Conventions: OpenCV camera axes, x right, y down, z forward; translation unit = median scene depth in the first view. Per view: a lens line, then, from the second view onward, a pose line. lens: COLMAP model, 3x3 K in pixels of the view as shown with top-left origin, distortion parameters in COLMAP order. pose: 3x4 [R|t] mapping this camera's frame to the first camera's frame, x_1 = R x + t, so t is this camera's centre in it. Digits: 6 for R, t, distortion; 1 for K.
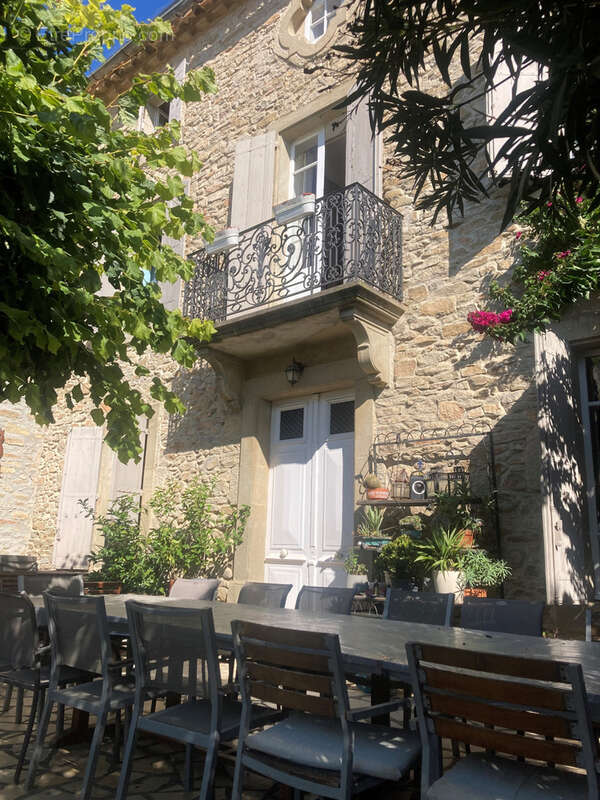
lens RADIAL K [[654.9, 0, 299.5], [0, 654.9, 403.3], [0, 0, 1]] dist [0.051500, -0.053635]
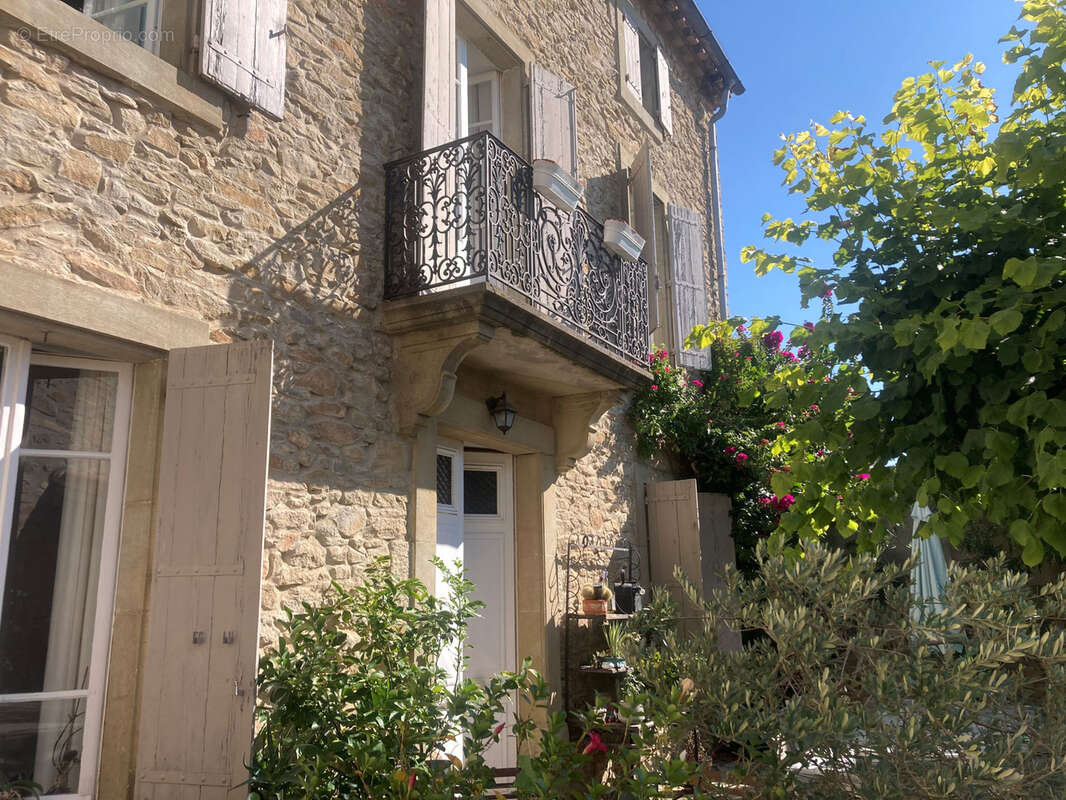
lens RADIAL K [[872.7, 0, 546.0], [0, 872.7, 403.6], [0, 0, 1]] dist [0.051500, -0.053635]
pose [[-0.202914, 0.191233, 0.960342, -0.959604], [-0.215048, 0.948098, -0.234233, 0.156283], [-0.955291, -0.254049, -0.151258, 1.200182]]
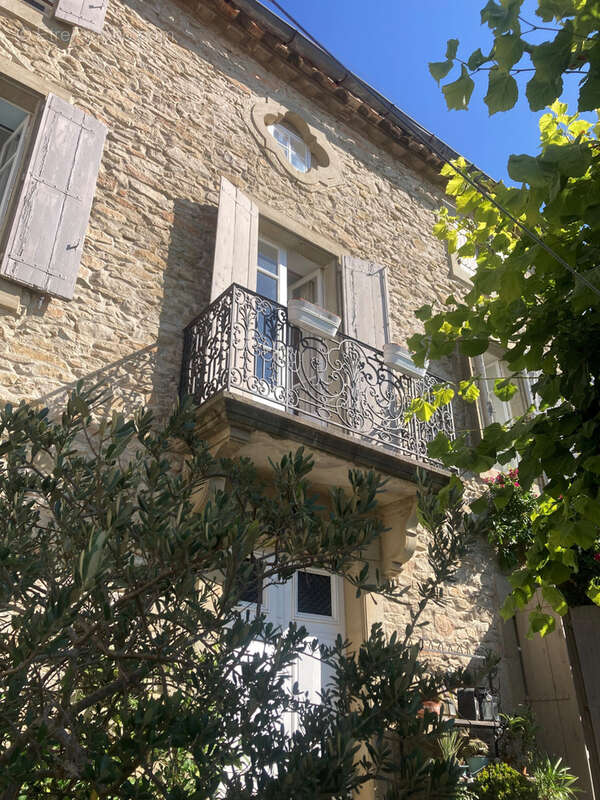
lens RADIAL K [[654.9, 0, 297.7], [0, 654.9, 395.2], [0, 0, 1]] dist [0.051500, -0.053635]
pose [[0.196015, 0.455918, 0.868169, -0.810335], [-0.224127, 0.882738, -0.412966, 0.157800], [-0.954644, -0.113632, 0.275213, 0.889665]]
